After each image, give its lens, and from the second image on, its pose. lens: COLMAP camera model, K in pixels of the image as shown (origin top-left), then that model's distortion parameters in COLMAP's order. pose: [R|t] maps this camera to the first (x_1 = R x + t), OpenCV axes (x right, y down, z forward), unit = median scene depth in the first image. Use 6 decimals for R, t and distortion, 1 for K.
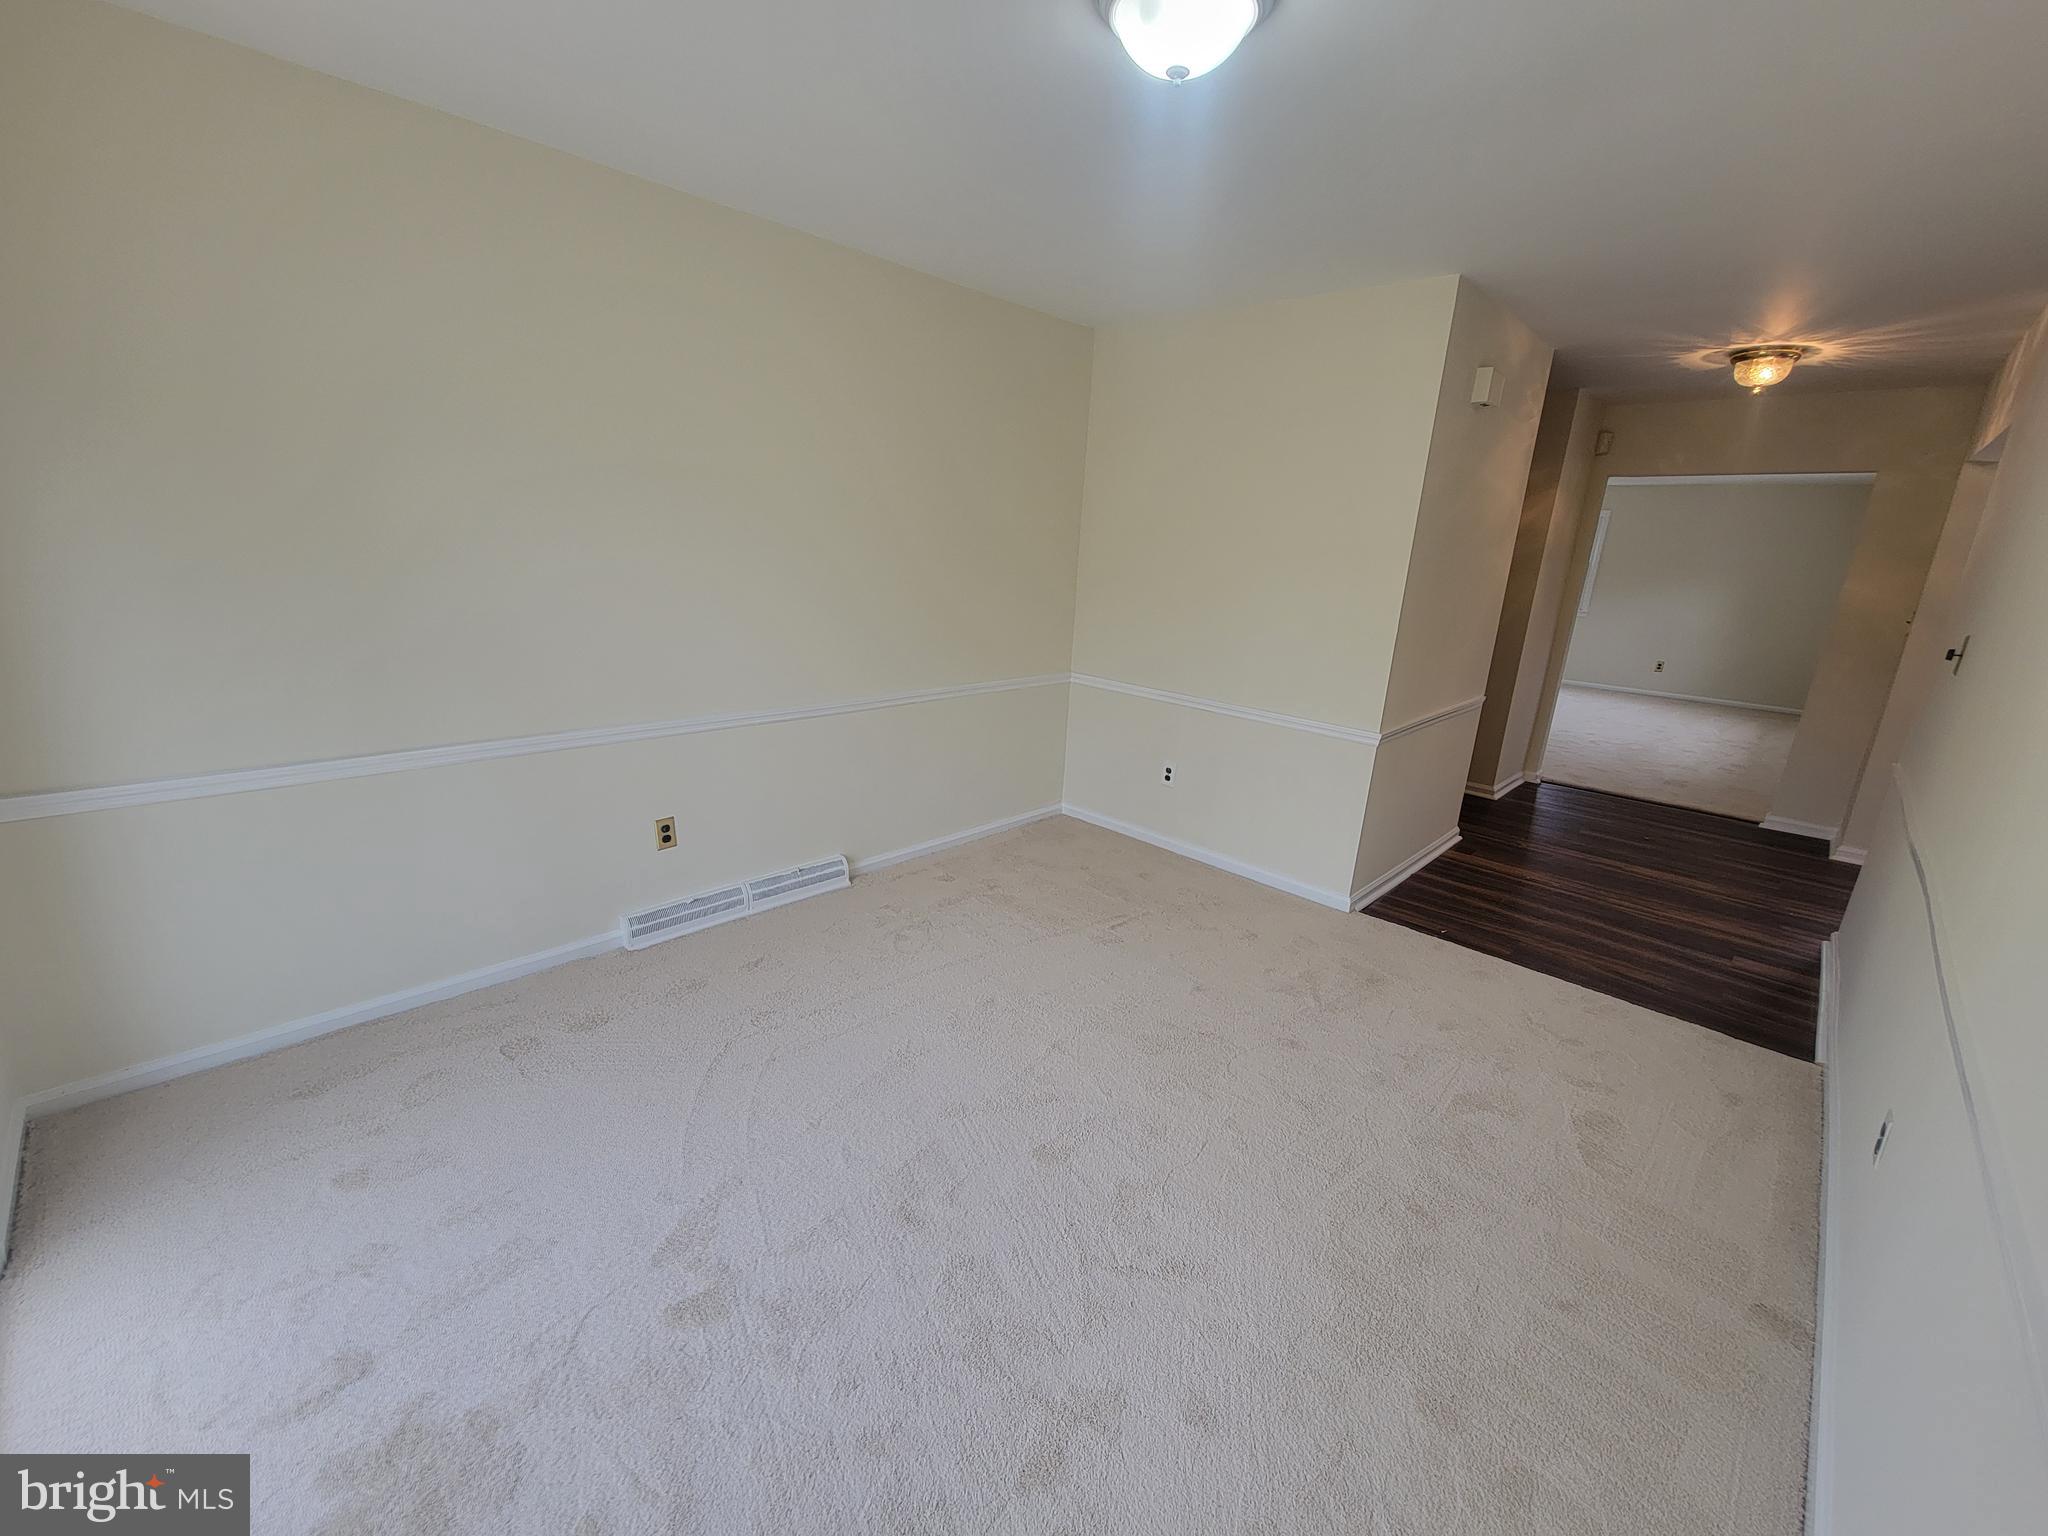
lens RADIAL K [[833.9, 0, 1020.2], [0, 833.9, 780.1], [0, 0, 1]] dist [0.003128, -0.003486]
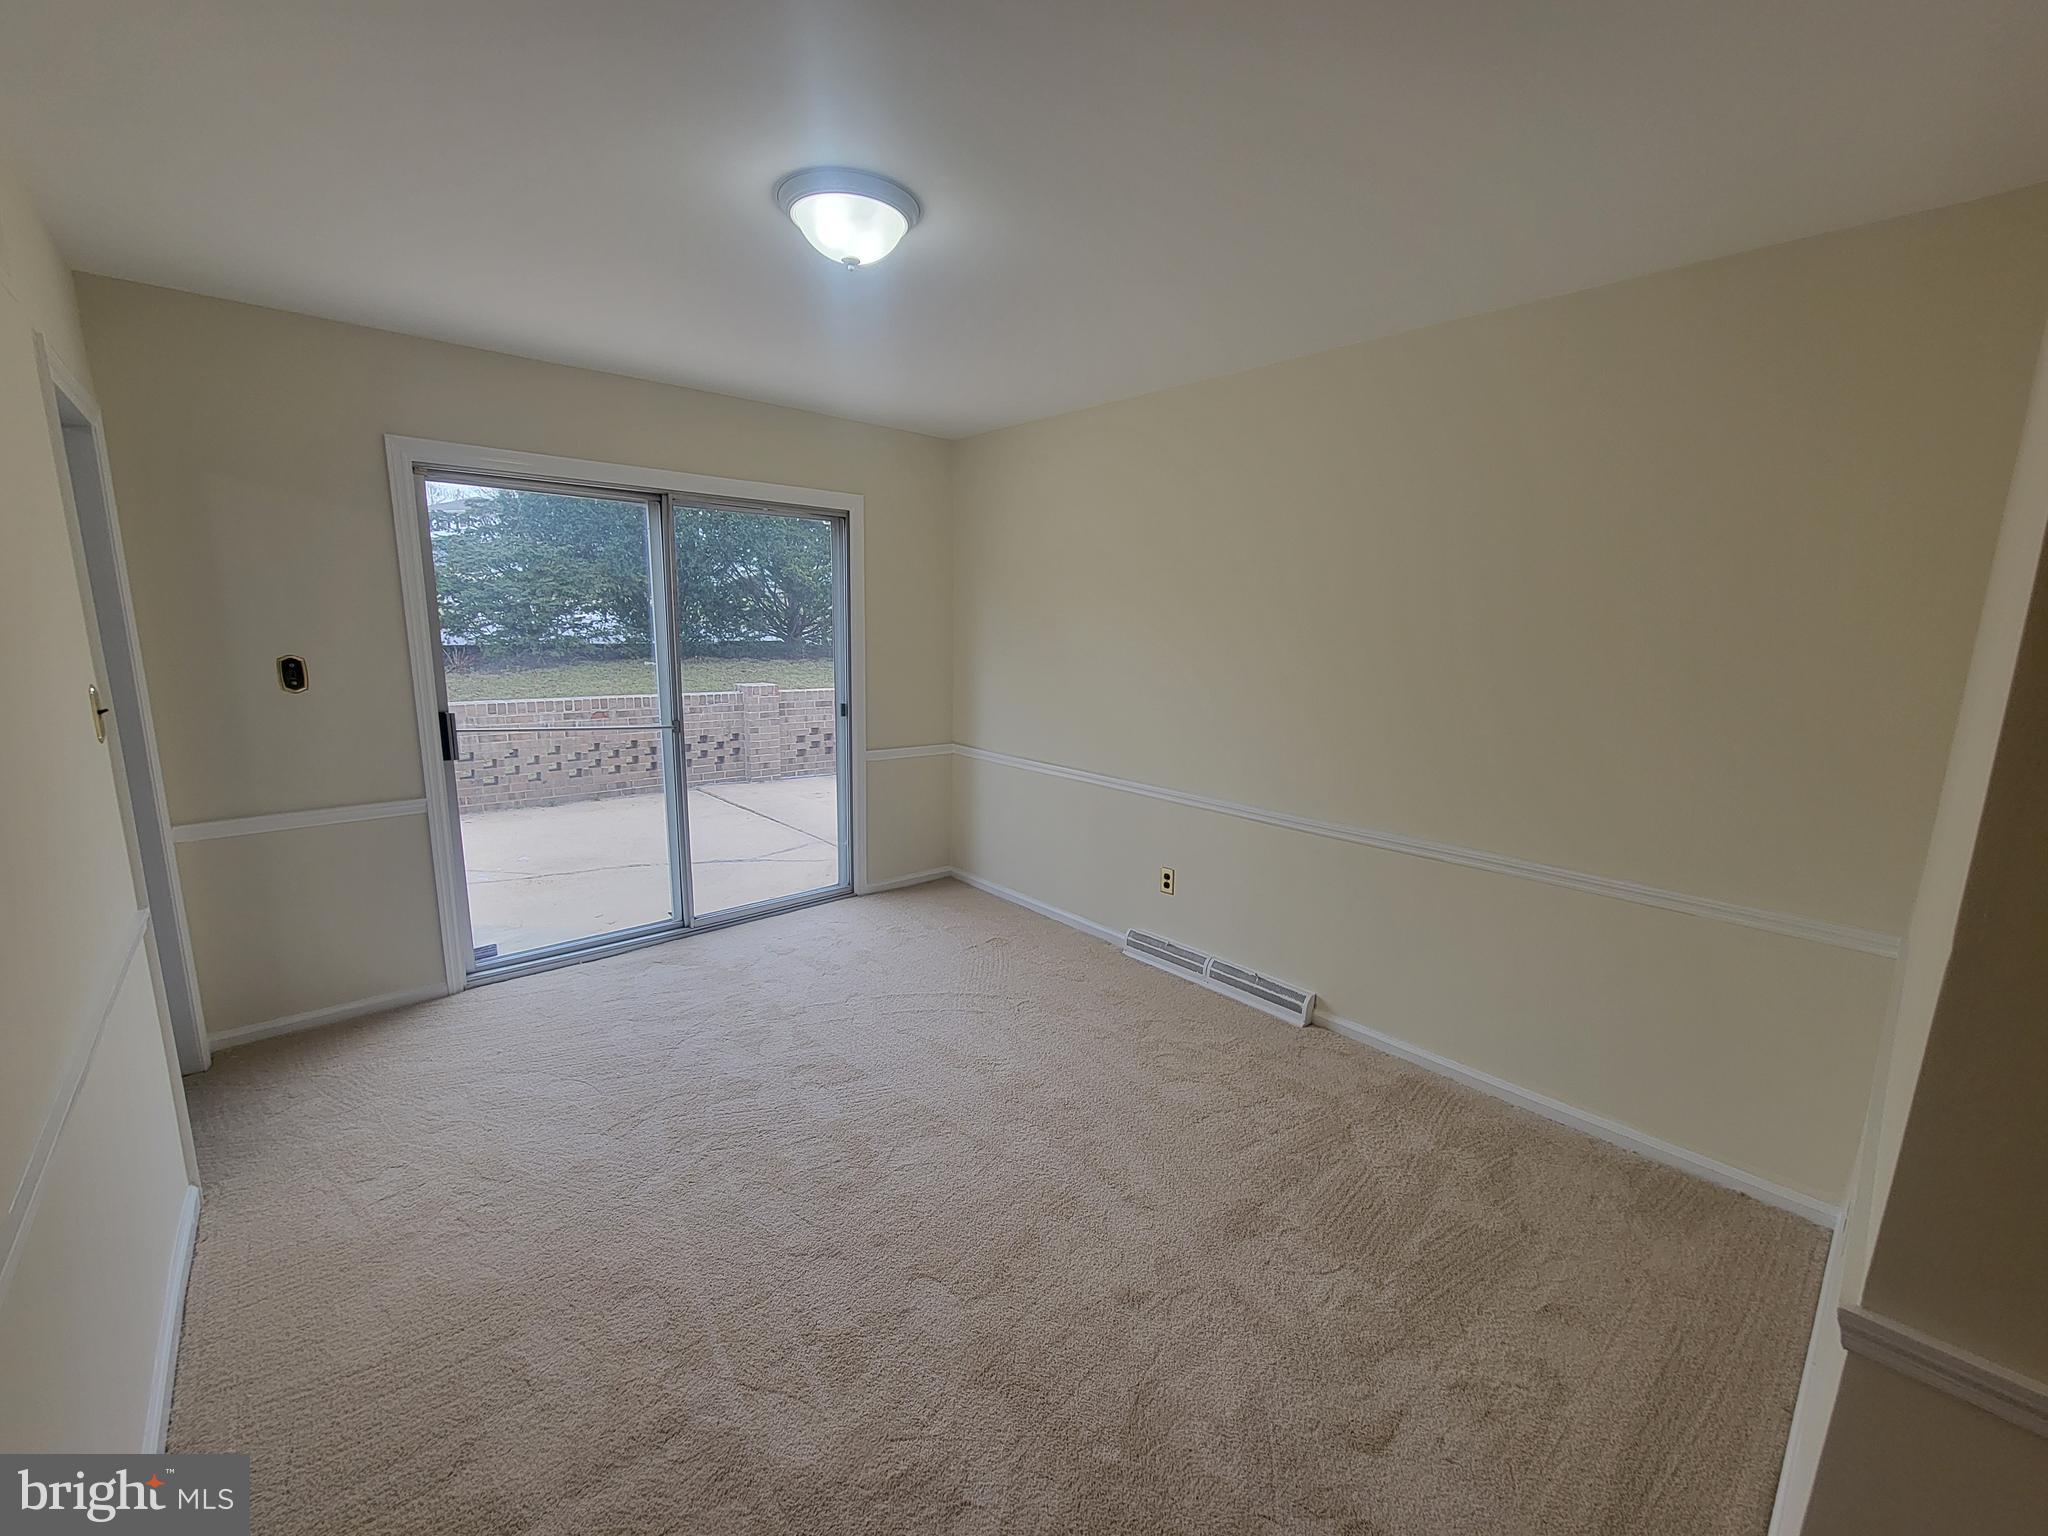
lens RADIAL K [[833.9, 0, 1020.2], [0, 833.9, 780.1], [0, 0, 1]] dist [0.003128, -0.003486]
pose [[-0.093804, 0.125240, -0.987682, 0.746165], [-0.303448, 0.941257, 0.148173, -0.180900], [0.948220, 0.313609, -0.050290, 0.773114]]
